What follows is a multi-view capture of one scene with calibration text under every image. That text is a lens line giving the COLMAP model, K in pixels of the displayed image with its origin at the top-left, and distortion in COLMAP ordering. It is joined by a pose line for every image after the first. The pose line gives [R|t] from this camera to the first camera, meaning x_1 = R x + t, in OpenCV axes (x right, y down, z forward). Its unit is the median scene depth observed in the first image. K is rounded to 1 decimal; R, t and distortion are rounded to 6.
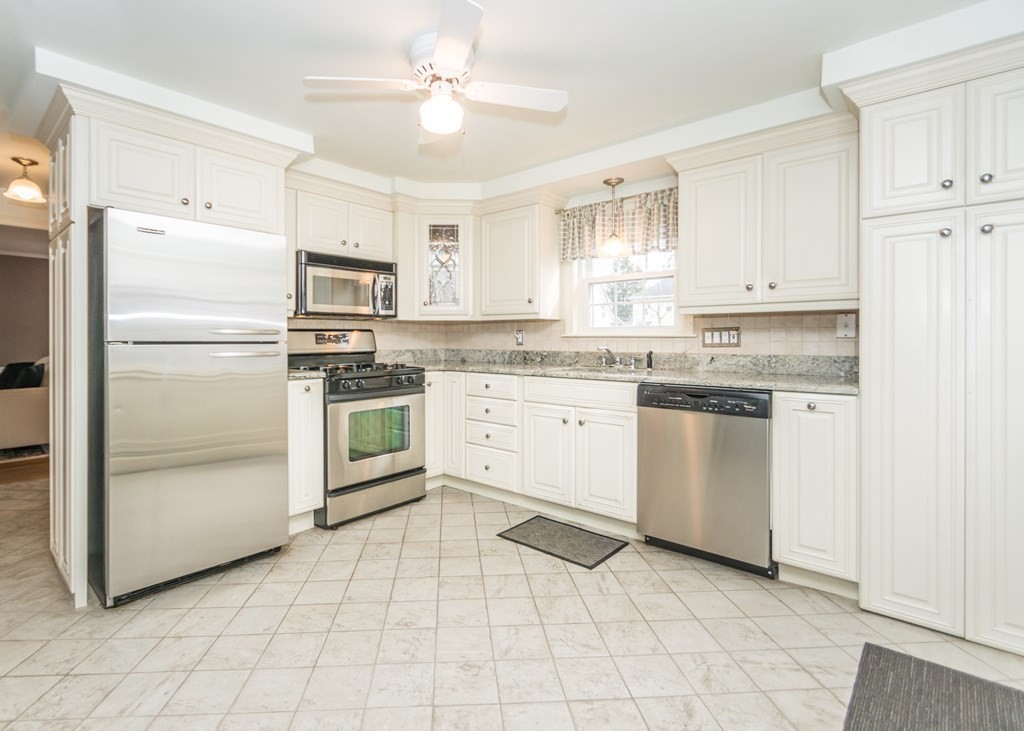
lens RADIAL K [[502.7, 0, 486.9], [0, 502.7, 339.0], [0, 0, 1]] dist [0.011928, -0.007494]
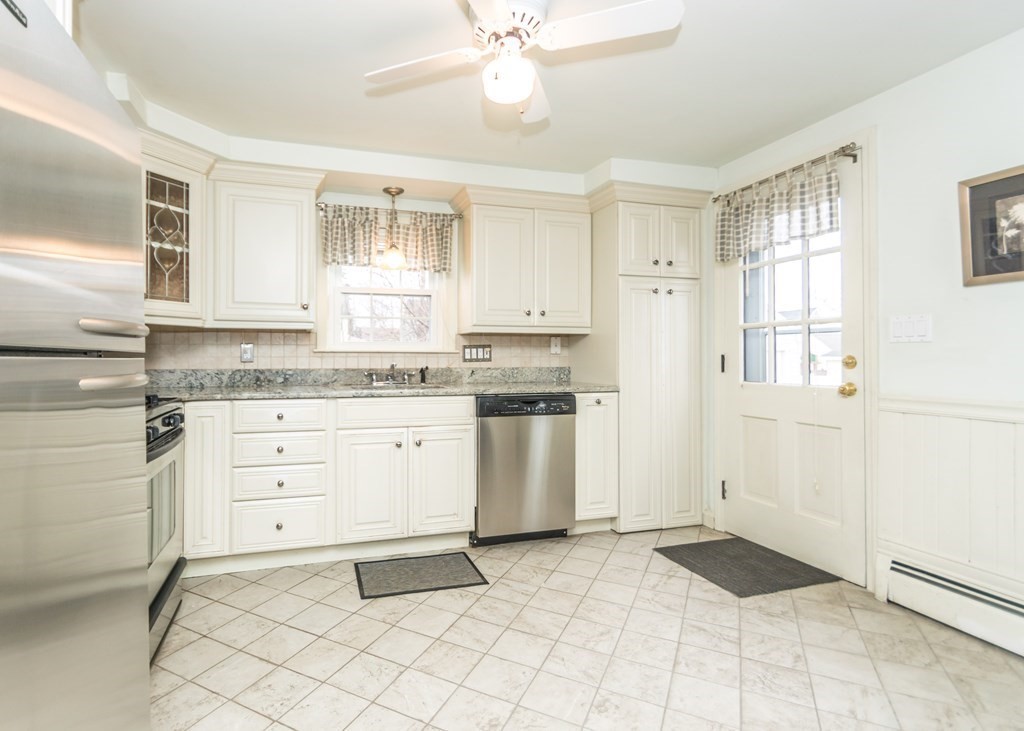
lens RADIAL K [[502.7, 0, 475.8], [0, 502.7, 353.0], [0, 0, 1]] dist [0.011928, -0.007494]
pose [[0.526063, 0.007207, 0.850415, -0.537276], [0.001069, 0.999958, -0.009136, 0.007069], [-0.850445, 0.005715, 0.526033, 0.401763]]
